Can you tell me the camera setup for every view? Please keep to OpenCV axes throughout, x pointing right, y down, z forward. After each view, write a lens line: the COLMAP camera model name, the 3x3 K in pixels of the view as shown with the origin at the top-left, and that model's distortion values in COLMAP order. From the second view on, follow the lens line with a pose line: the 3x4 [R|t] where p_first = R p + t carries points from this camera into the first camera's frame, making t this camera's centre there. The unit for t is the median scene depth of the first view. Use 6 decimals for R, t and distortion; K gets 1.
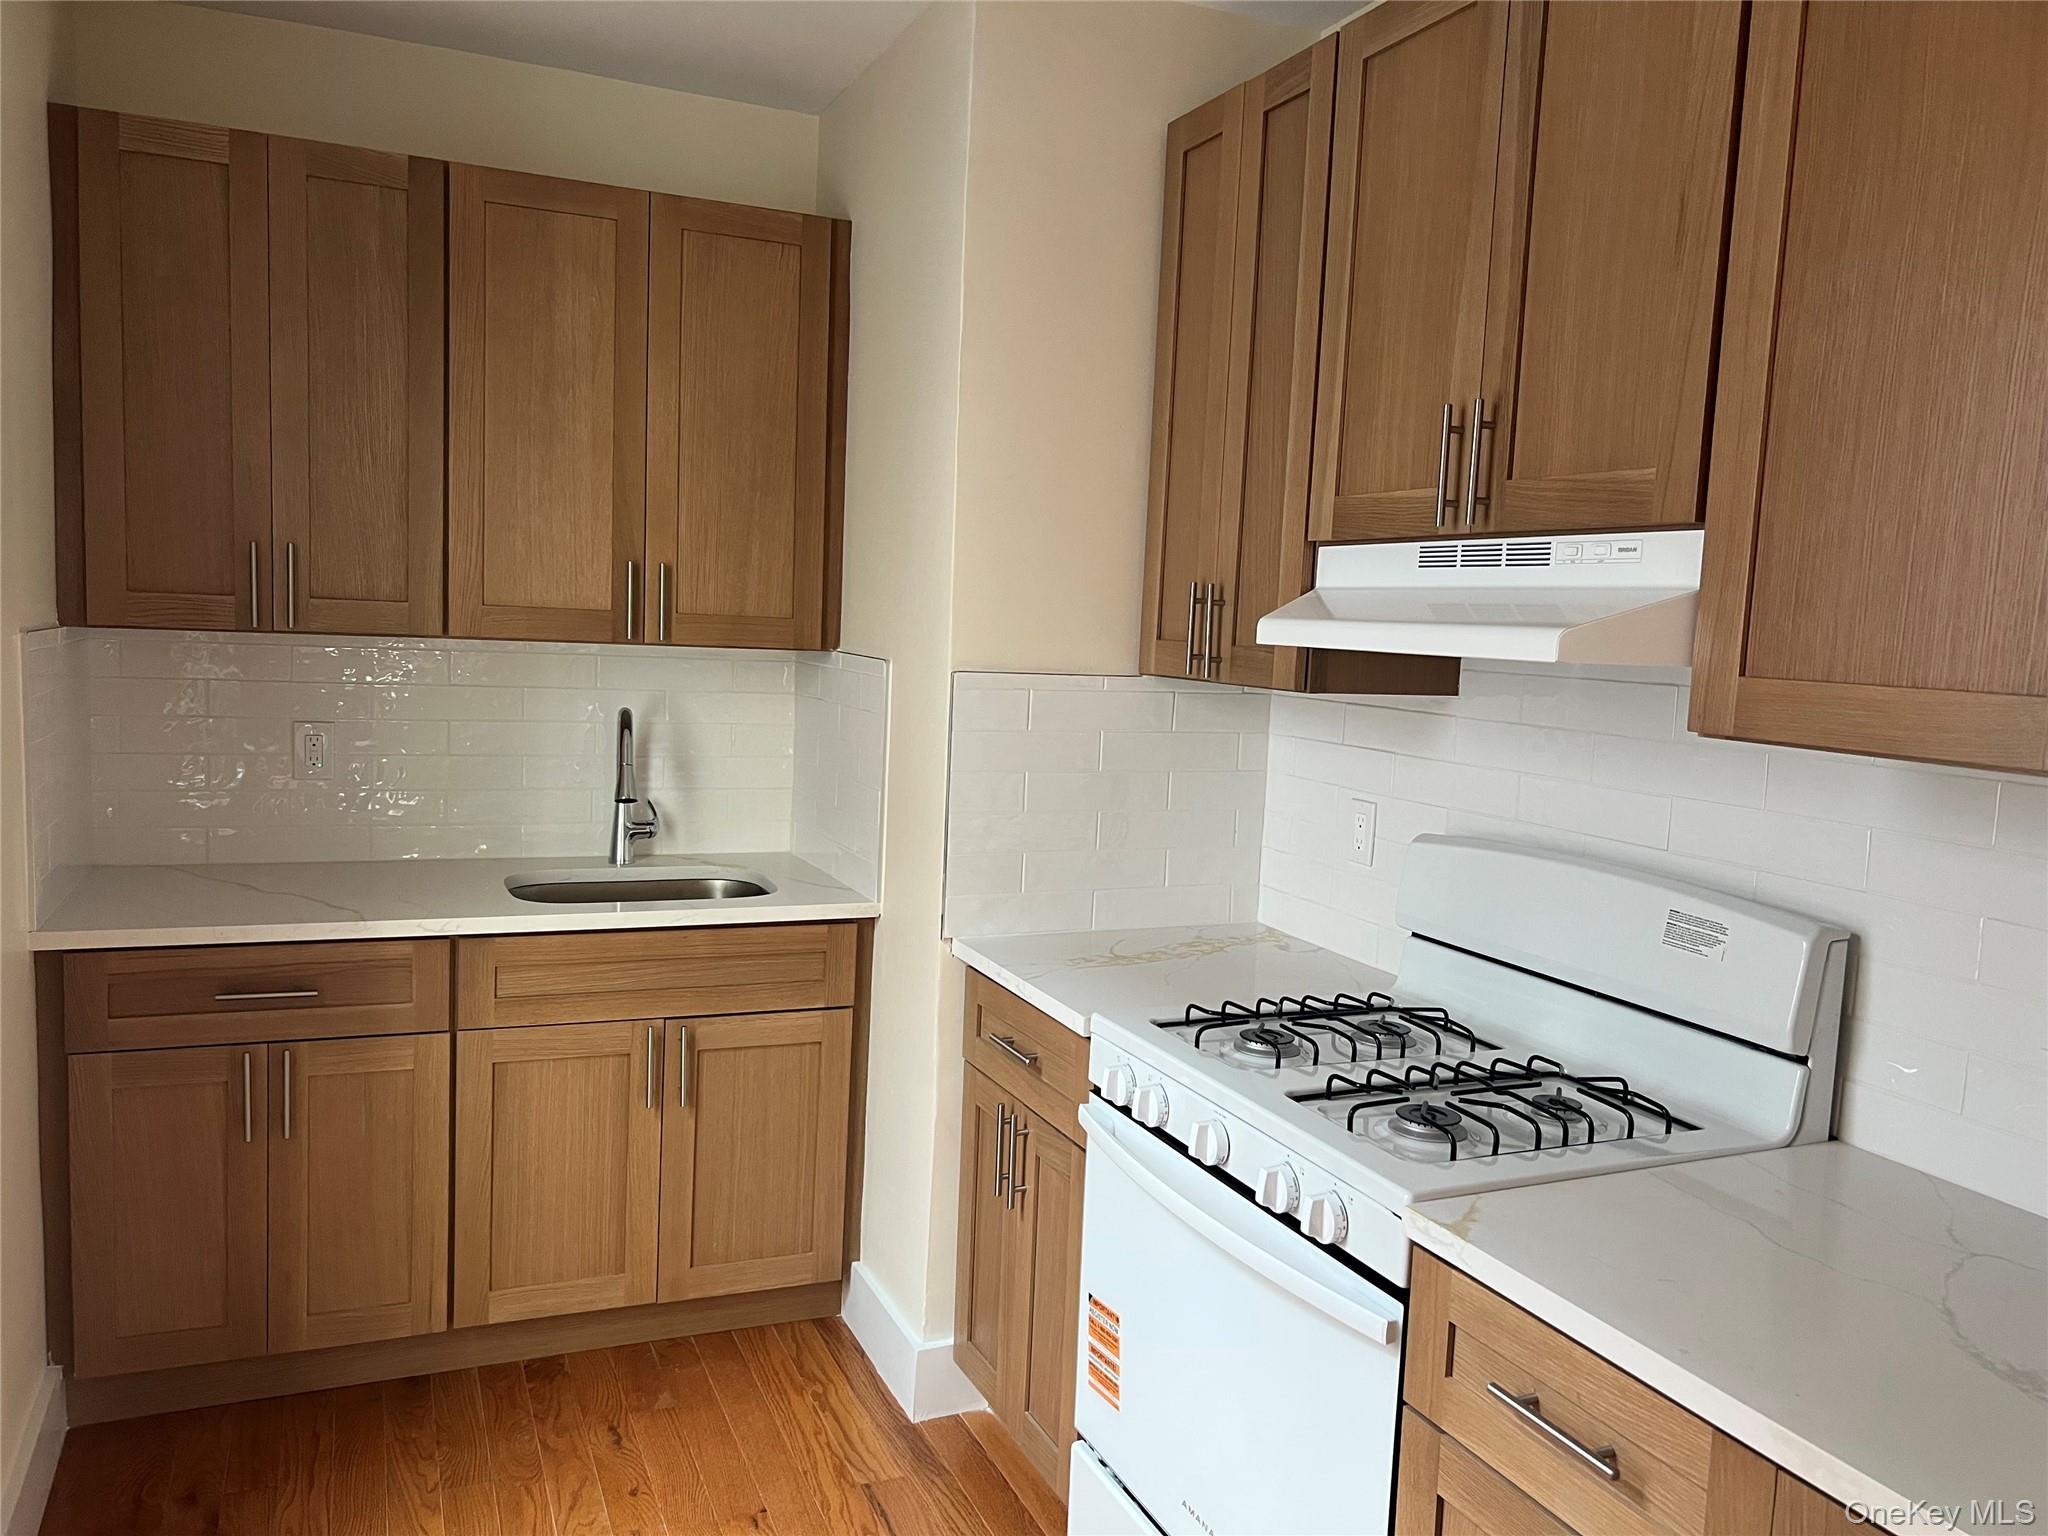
lens RADIAL K [[1507.2, 0, 1024.0], [0, 1507.2, 768.0], [0, 0, 1]] dist [0.021599, -0.034537]
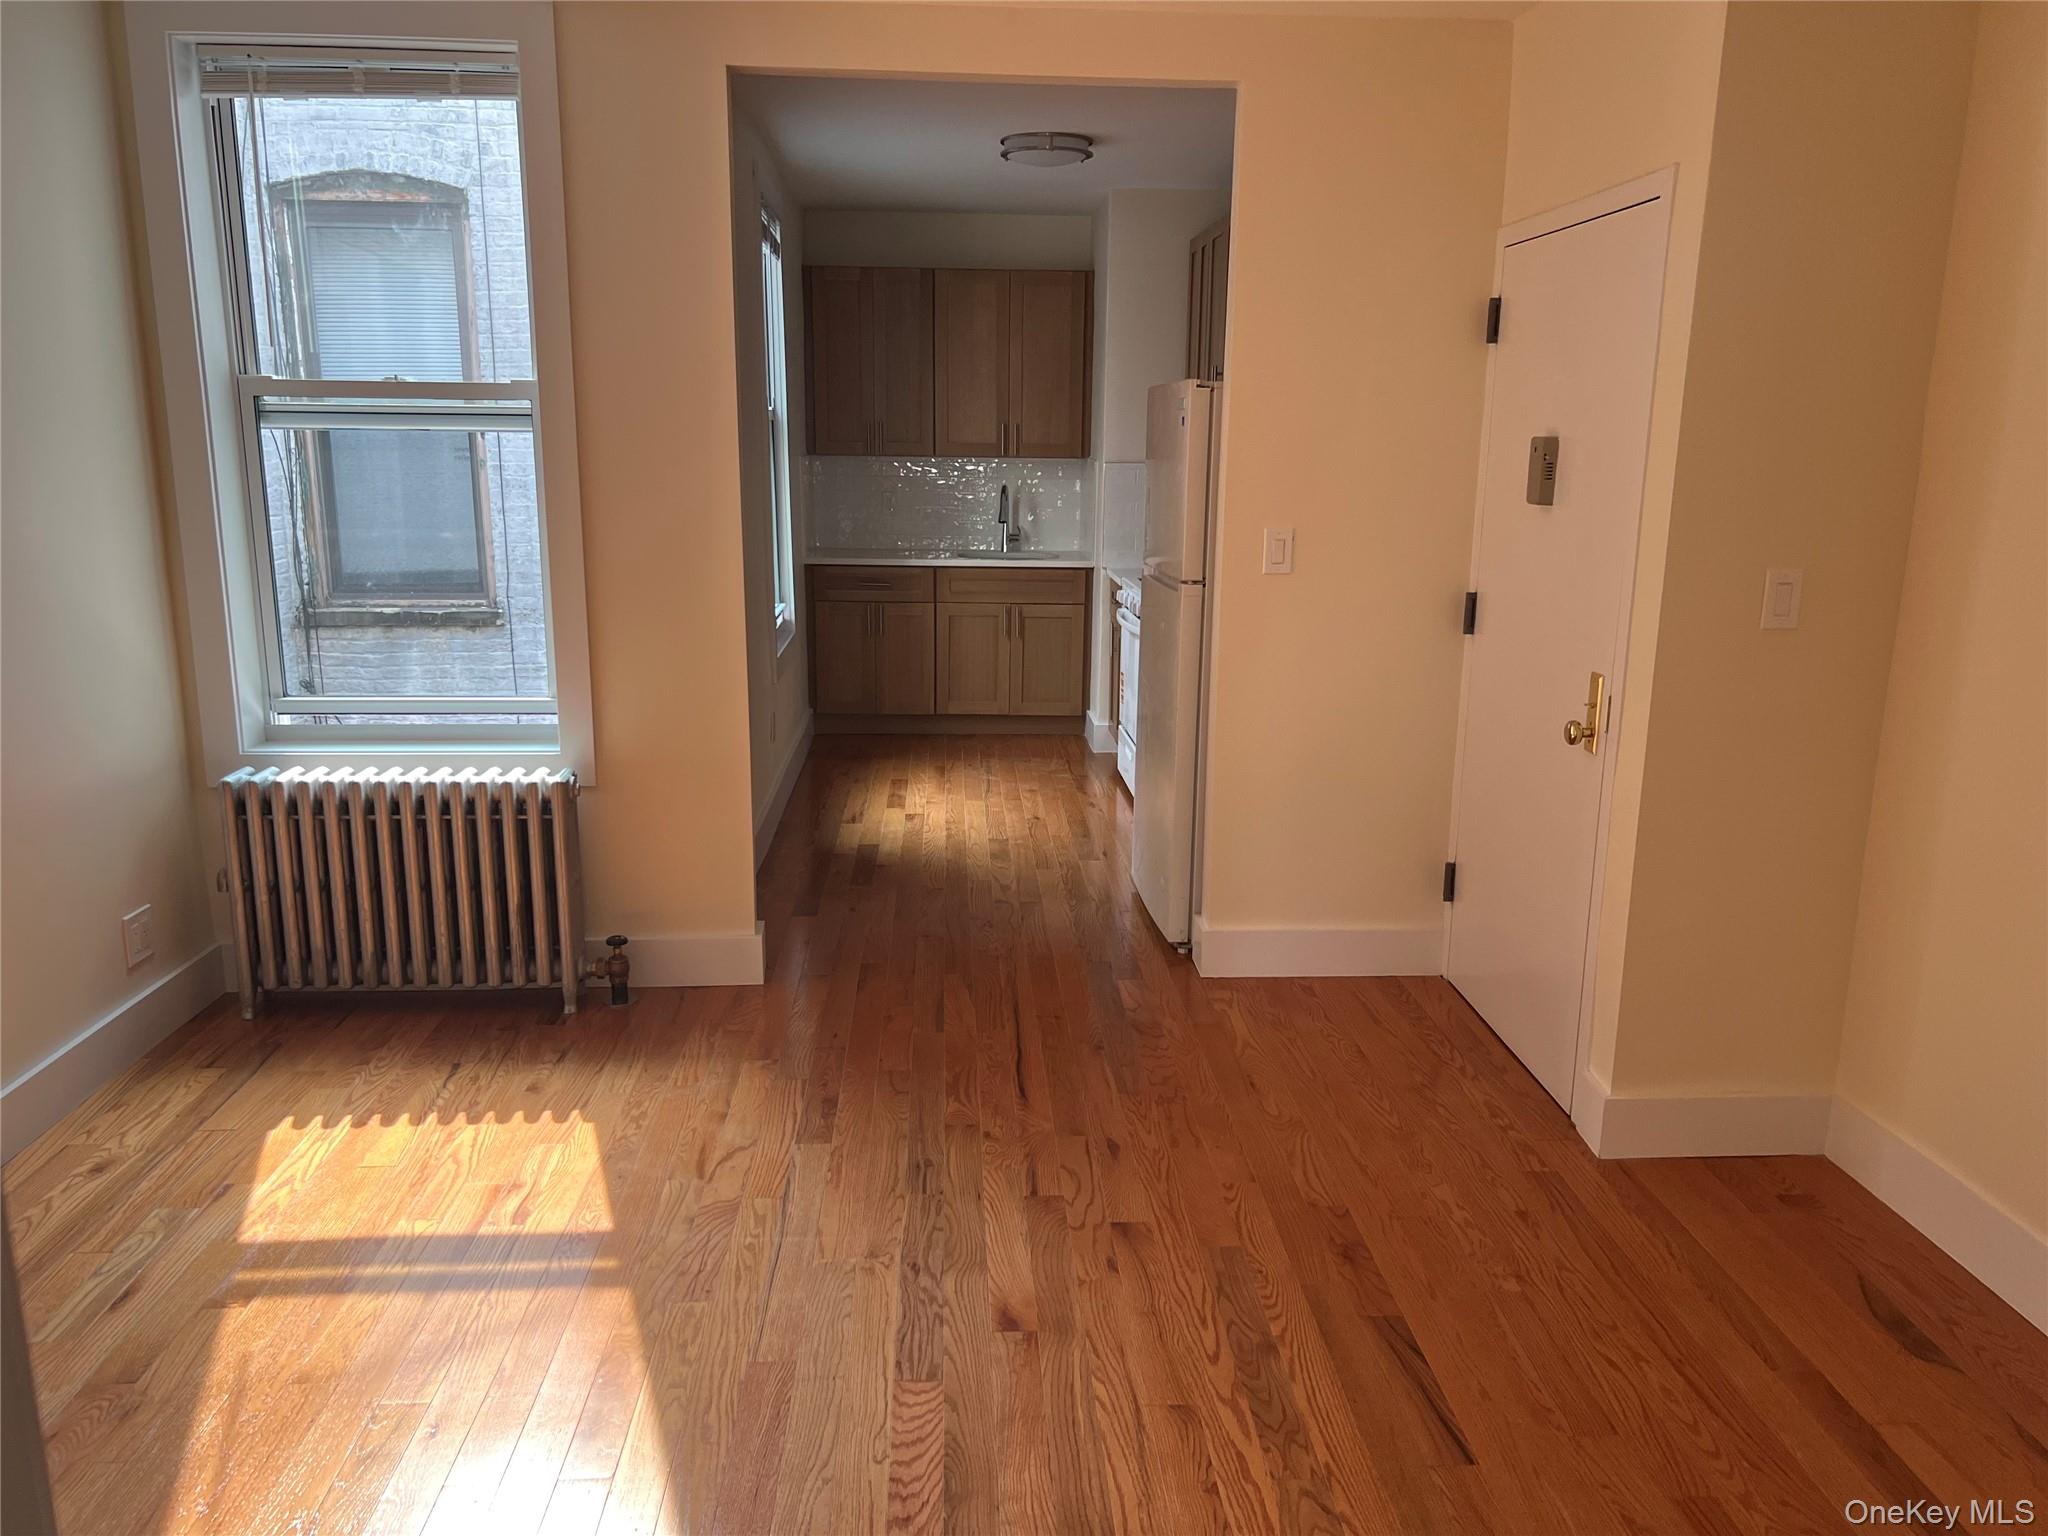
lens RADIAL K [[1490.1, 0, 1024.0], [0, 1490.1, 768.0], [0, 0, 1]] dist [0.109850, -0.274315]
pose [[0.935551, 0.043475, -0.350505, 0.693085], [-0.004496, 0.993781, 0.111262, 0.160099], [0.353162, -0.102515, 0.929929, -1.406727]]
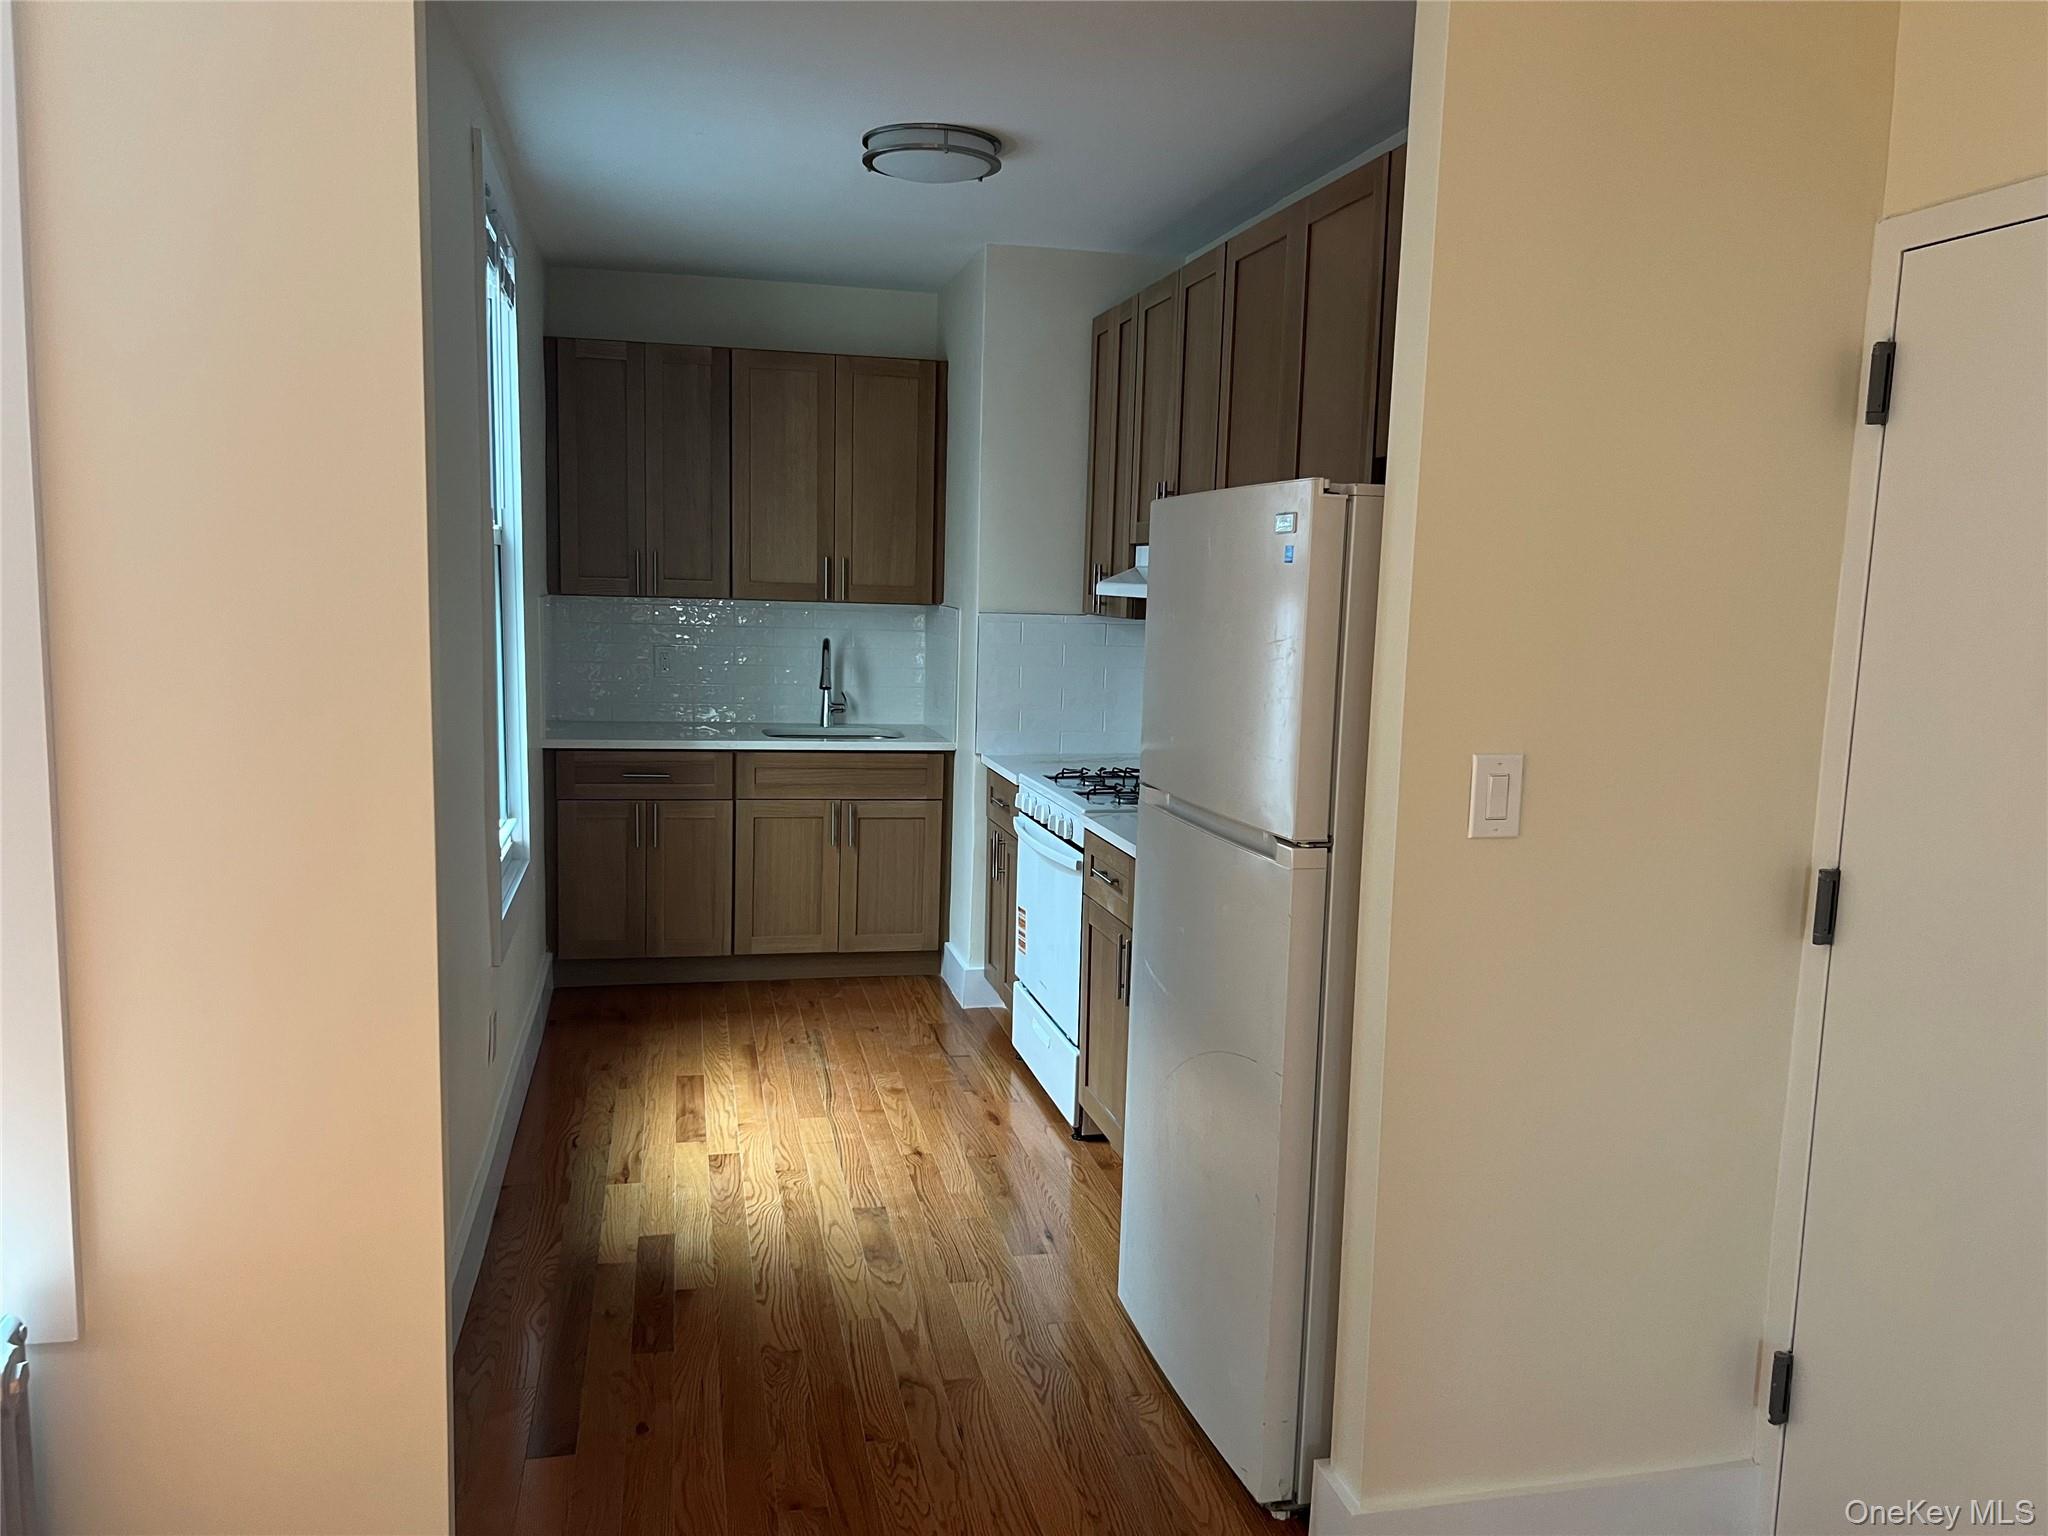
lens RADIAL K [[1490.1, 0, 1024.0], [0, 1490.1, 768.0], [0, 0, 1]] dist [0.109850, -0.274315]
pose [[0.982461, 0.007315, -0.186324, 0.332435], [-0.003691, 0.999797, 0.019790, 0.087330], [0.186431, -0.018755, 0.982289, -0.787118]]
